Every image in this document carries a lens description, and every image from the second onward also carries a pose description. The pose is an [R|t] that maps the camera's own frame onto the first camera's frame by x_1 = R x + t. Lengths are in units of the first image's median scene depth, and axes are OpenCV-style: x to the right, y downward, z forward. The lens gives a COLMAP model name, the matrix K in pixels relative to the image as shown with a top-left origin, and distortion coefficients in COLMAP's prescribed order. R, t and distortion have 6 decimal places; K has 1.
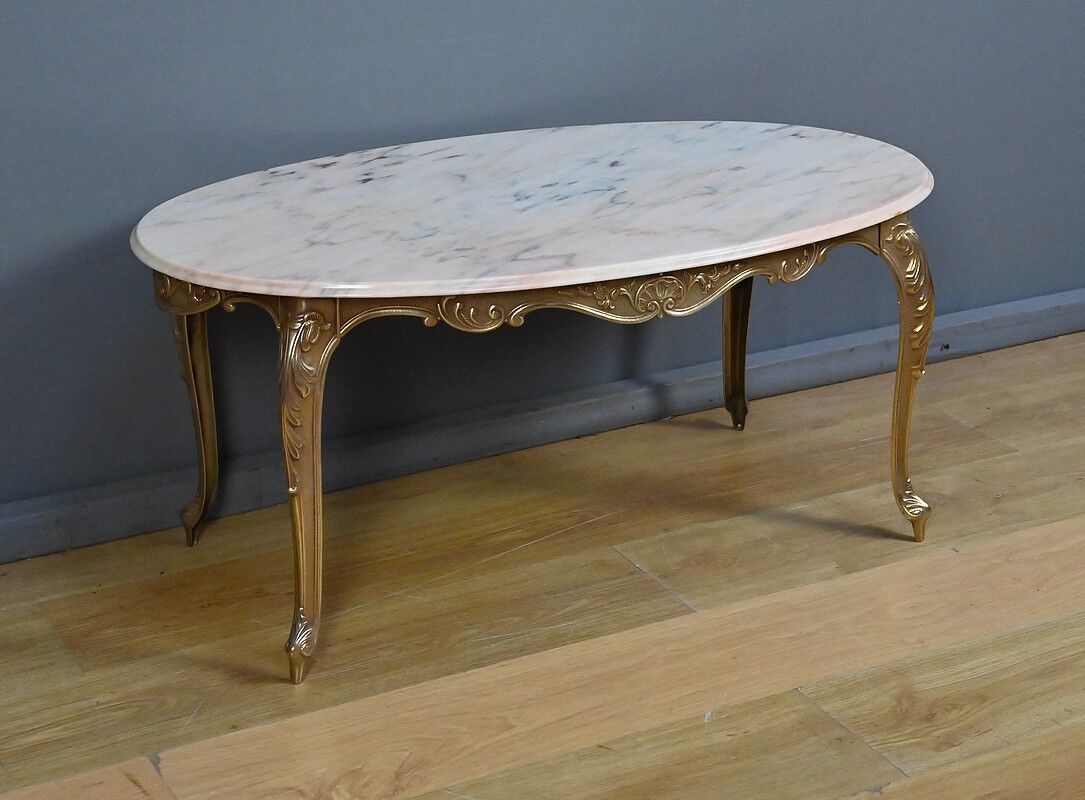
lens RADIAL K [[2010.1, 0, 542.5], [0, 2010.1, 400.0], [0, 0, 1]] dist [-0.025214, 0.028247]
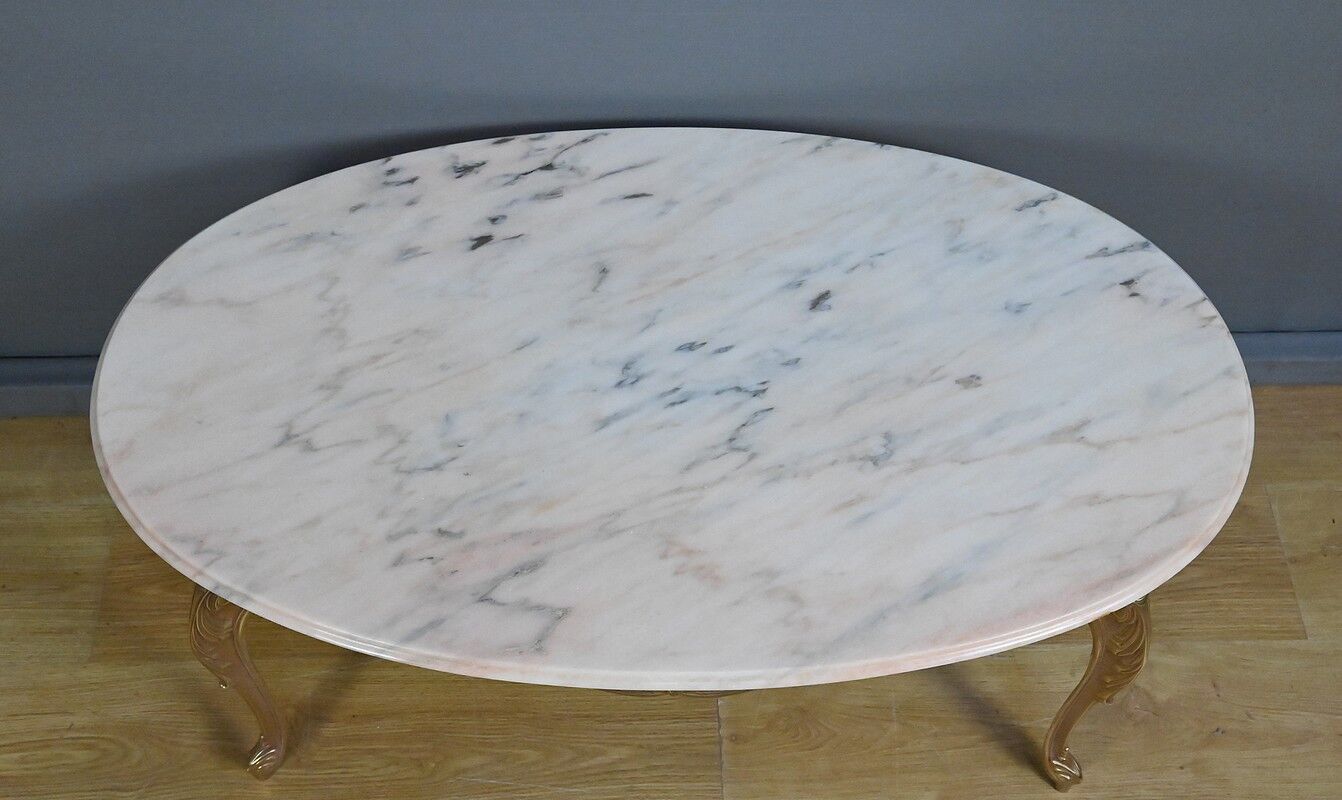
lens RADIAL K [[1567.9, 0, 671.0], [0, 1567.9, 400.0], [0, 0, 1]] dist [-0.013517, -0.023207]
pose [[0.895321, 0.385862, -0.222508, 0.142978], [-0.189797, 0.782417, 0.593127, -0.465738], [0.402960, -0.488808, 0.773751, 0.592082]]
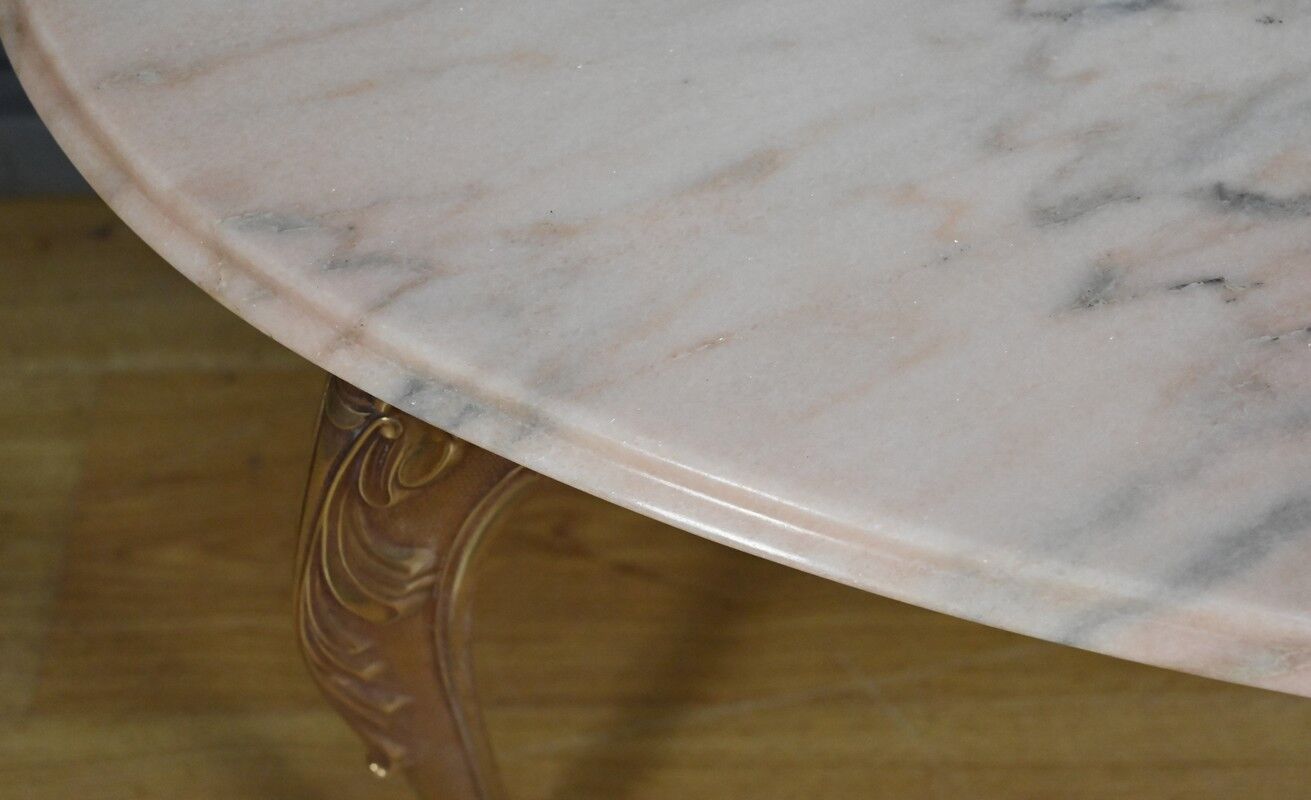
lens RADIAL K [[1785.5, 0, 656.2], [0, 1785.5, 443.3], [0, 0, 1]] dist [-0.001309, 0.019347]
pose [[0.882326, 0.380914, -0.276416, -0.032566], [-0.153144, 0.787727, 0.596685, -0.150145], [0.445026, -0.484139, 0.753366, 0.807792]]
